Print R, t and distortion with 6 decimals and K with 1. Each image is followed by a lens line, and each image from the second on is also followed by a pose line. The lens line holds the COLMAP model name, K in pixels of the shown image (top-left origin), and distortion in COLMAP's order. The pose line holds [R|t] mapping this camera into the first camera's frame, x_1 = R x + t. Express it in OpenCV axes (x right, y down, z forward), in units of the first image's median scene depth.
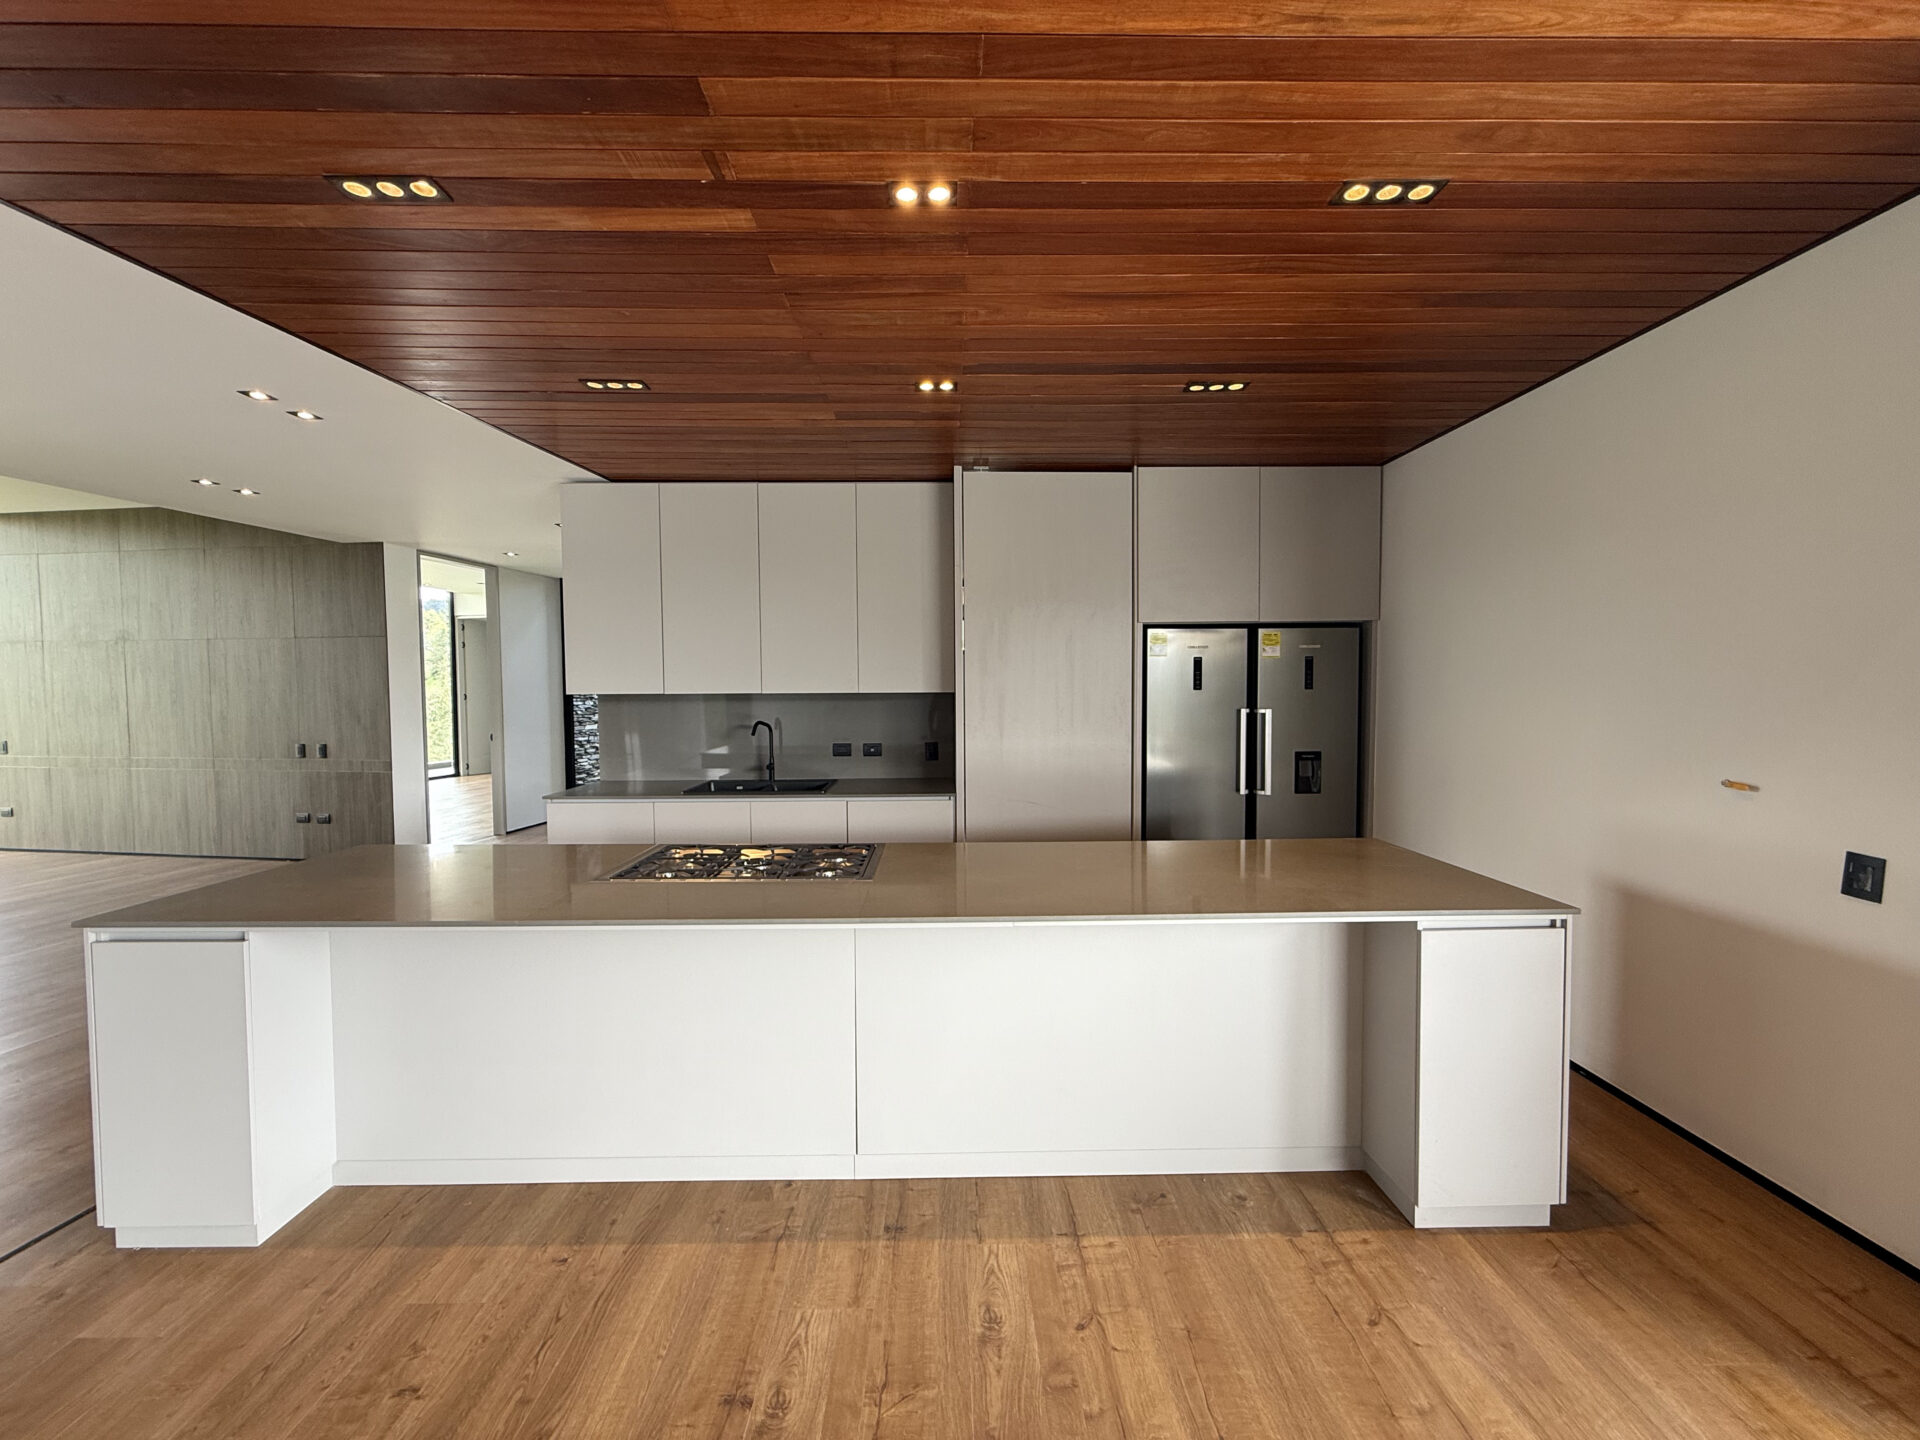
lens RADIAL K [[756.2, 0, 967.1], [0, 756.2, 720.2], [0, 0, 1]] dist [-0.000393, 0.000218]
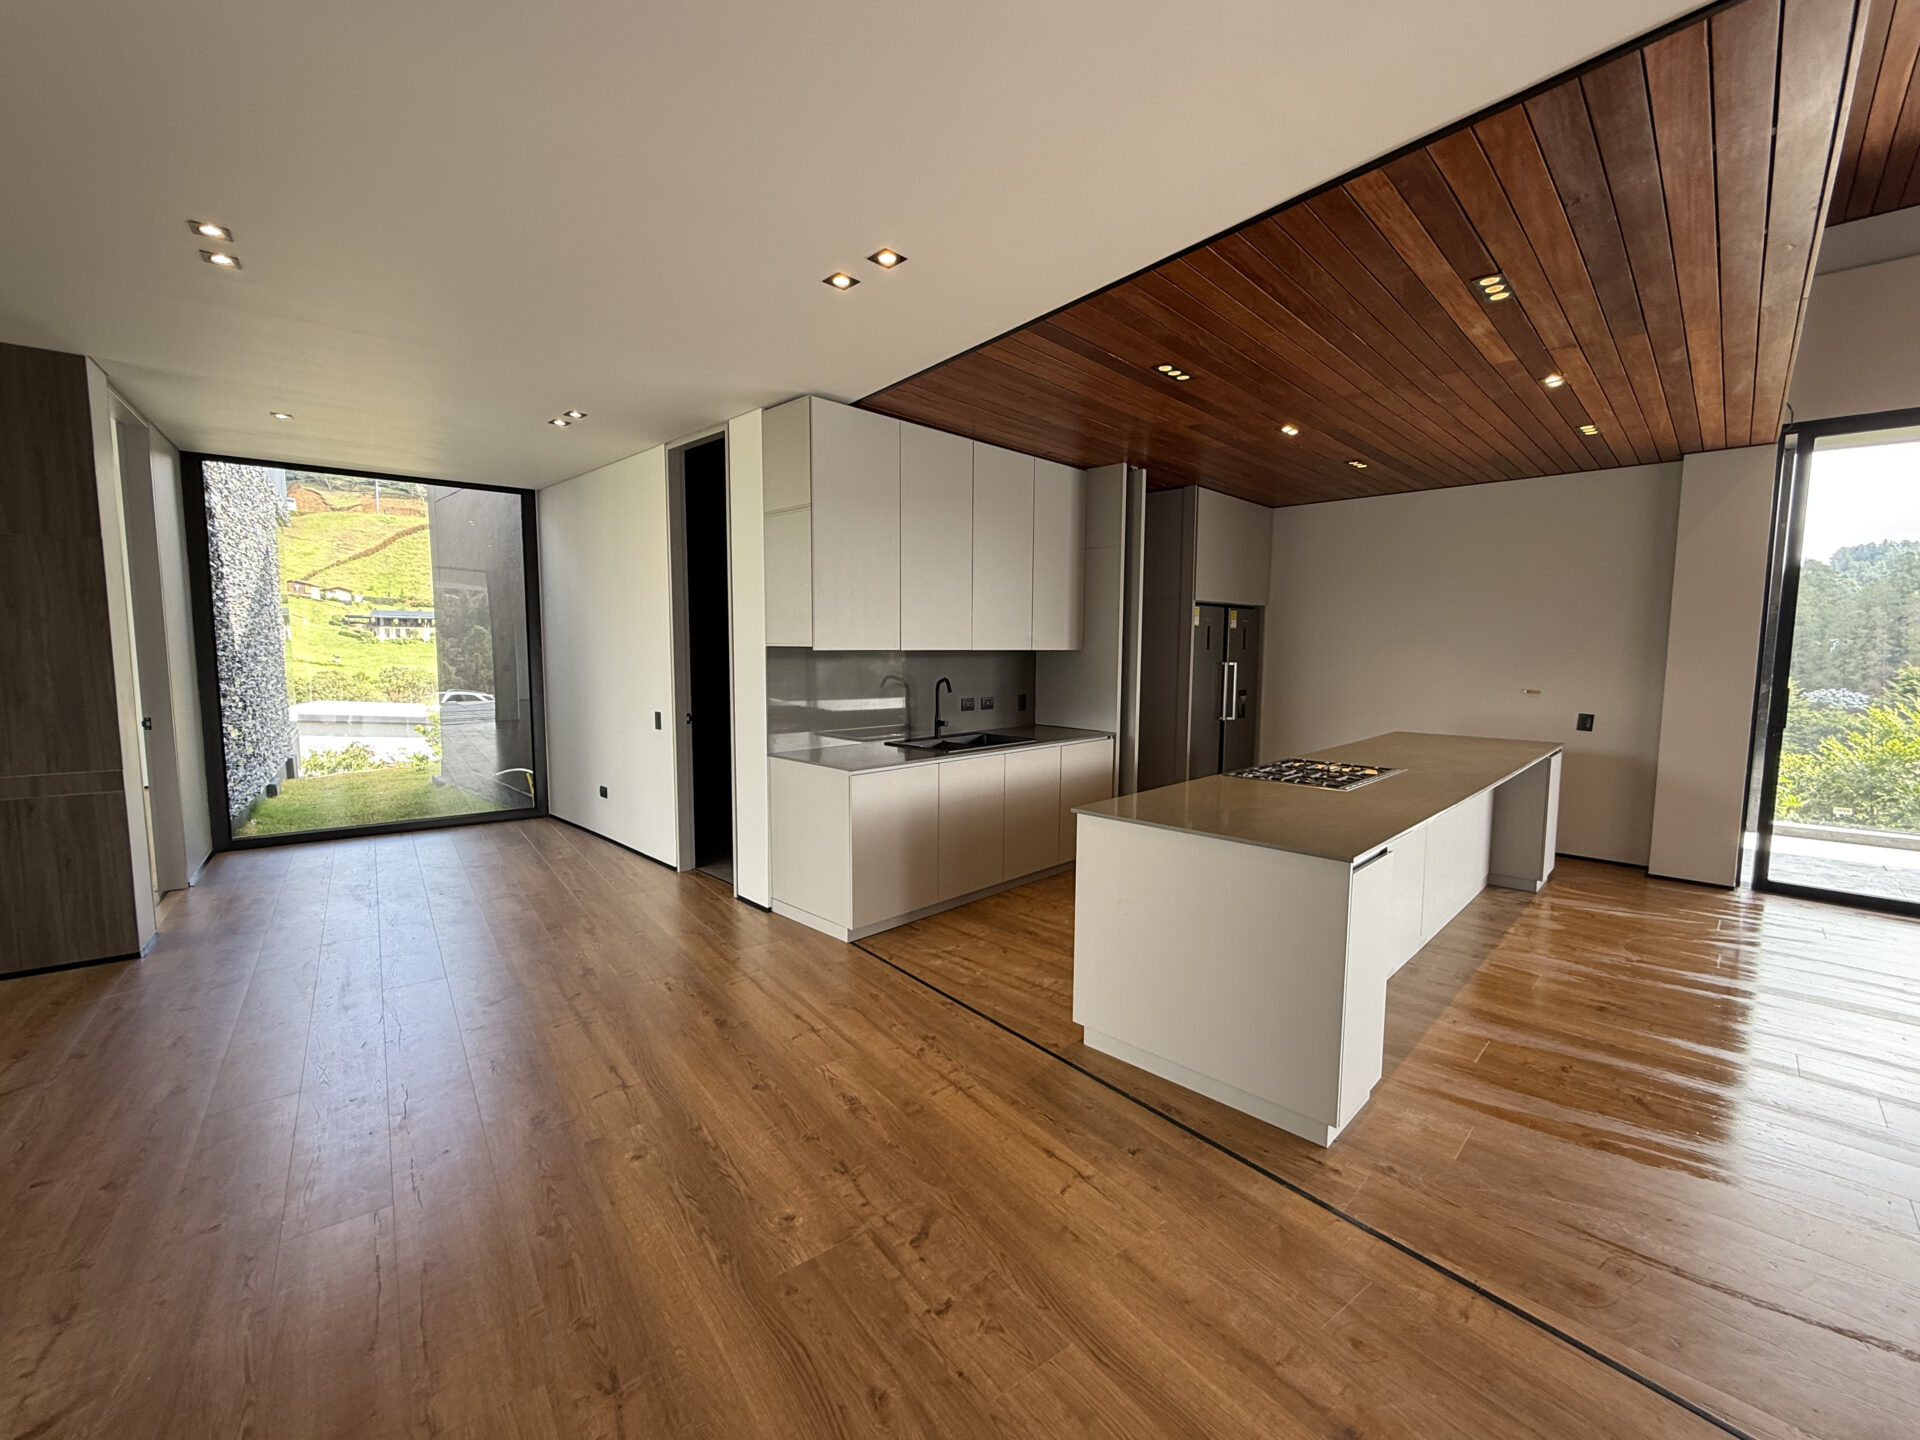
lens RADIAL K [[778.4, 0, 958.7], [0, 778.4, 717.4], [0, 0, 1]] dist [-0.000867, -0.000359]
pose [[0.718250, -0.054111, 0.693678, -1.075095], [0.020607, 0.998188, 0.056528, -0.004717], [-0.695480, -0.026307, 0.718064, 0.270366]]
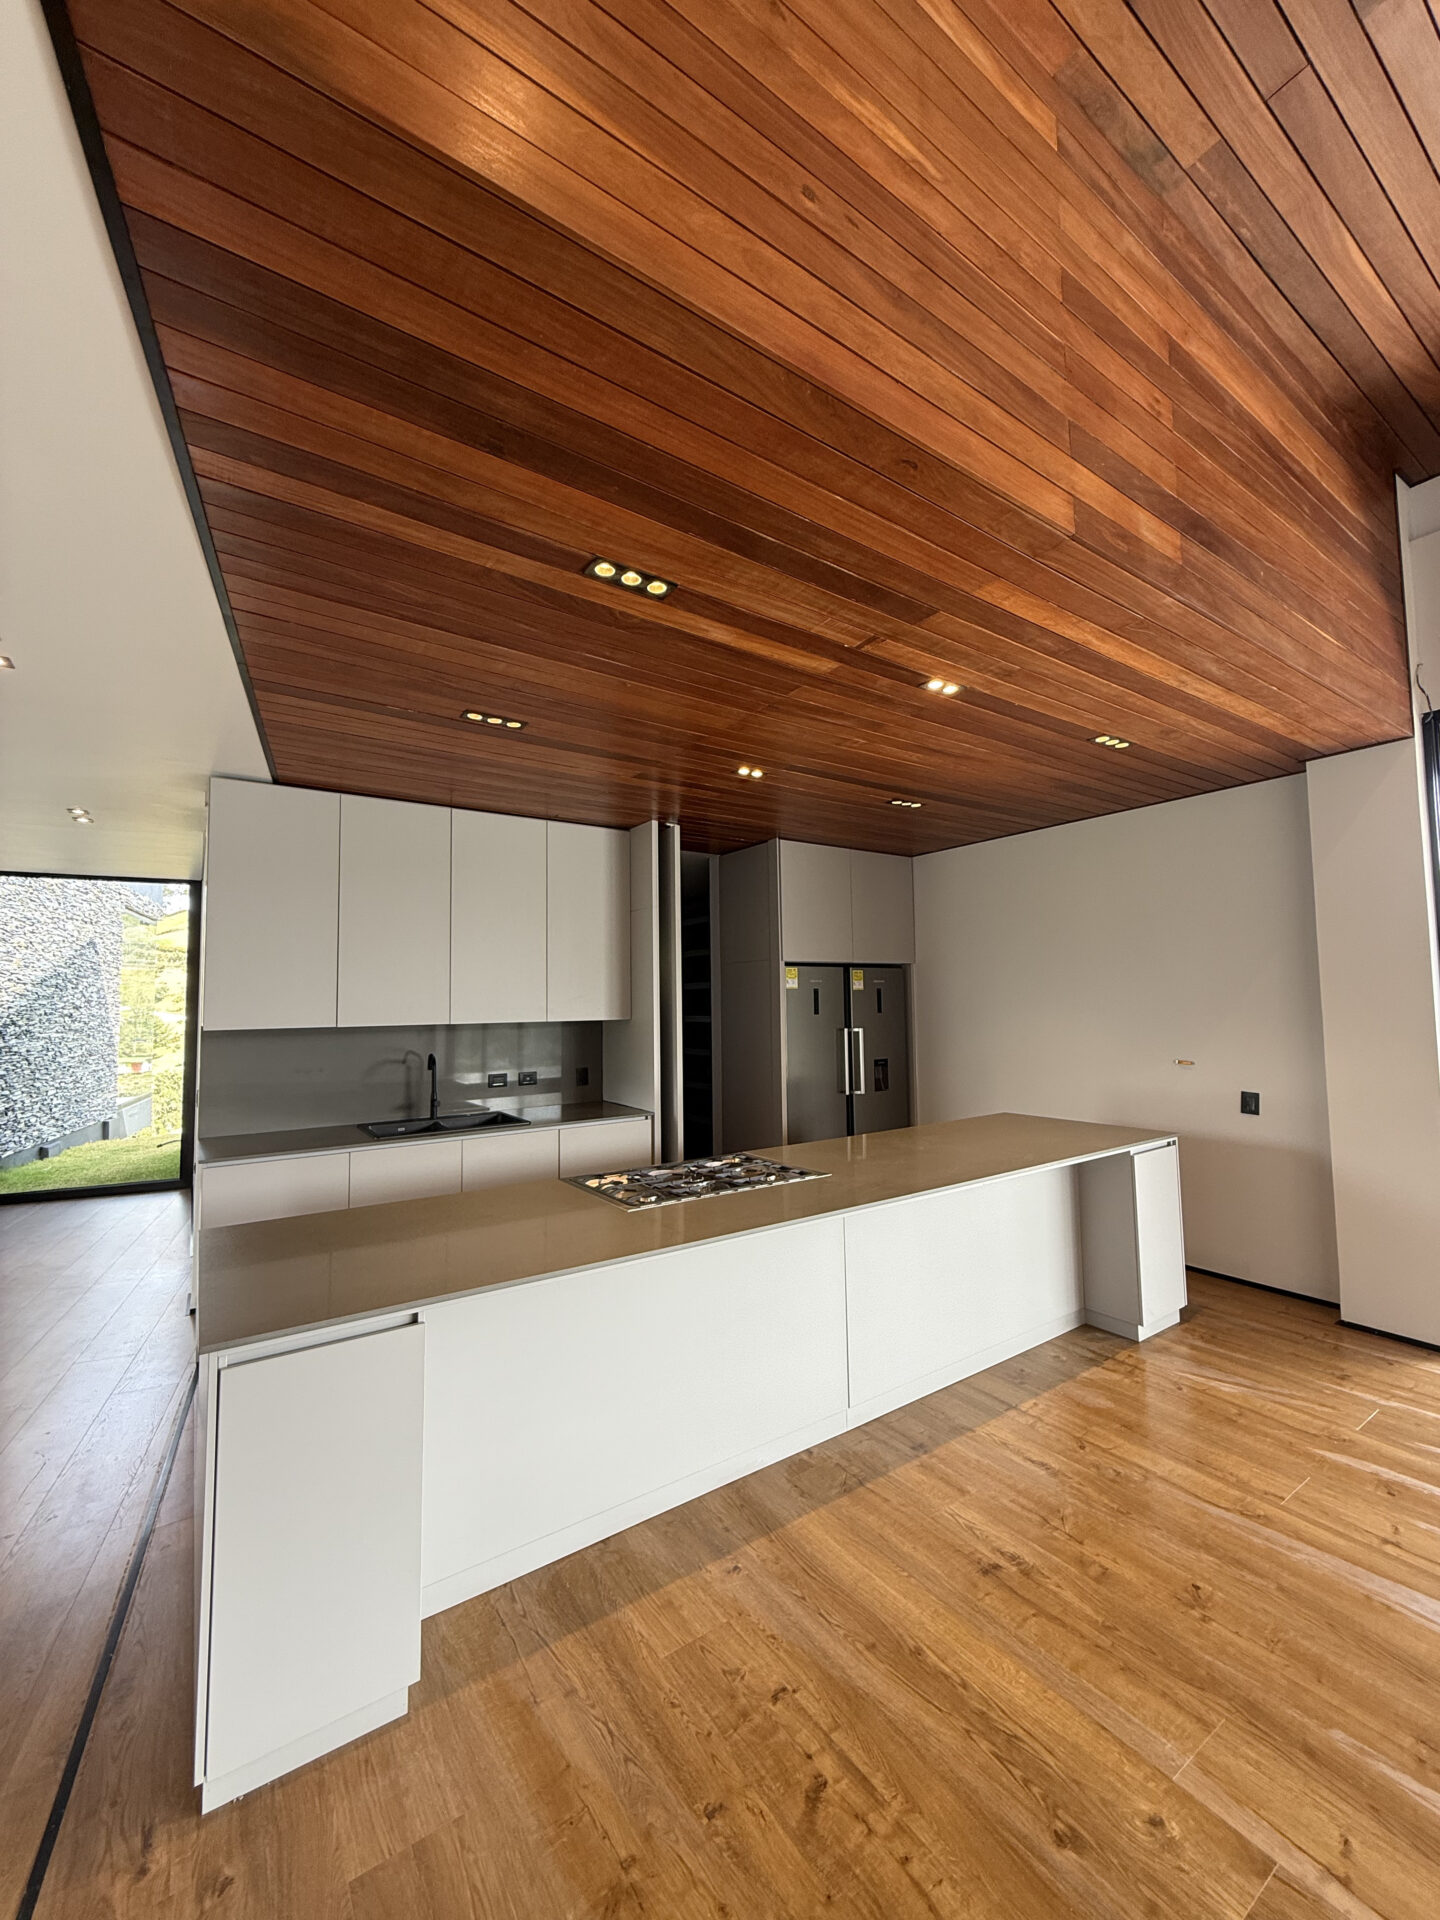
lens RADIAL K [[750.4, 0, 720.0], [0, 750.4, 960.0], [0, 0, 1]] dist [0.001070, -0.000291]
pose [[0.837906, 0.026135, 0.545189, -0.530903], [0.033944, 0.994424, -0.099839, -0.010996], [-0.544759, 0.102162, 0.832347, 0.025735]]
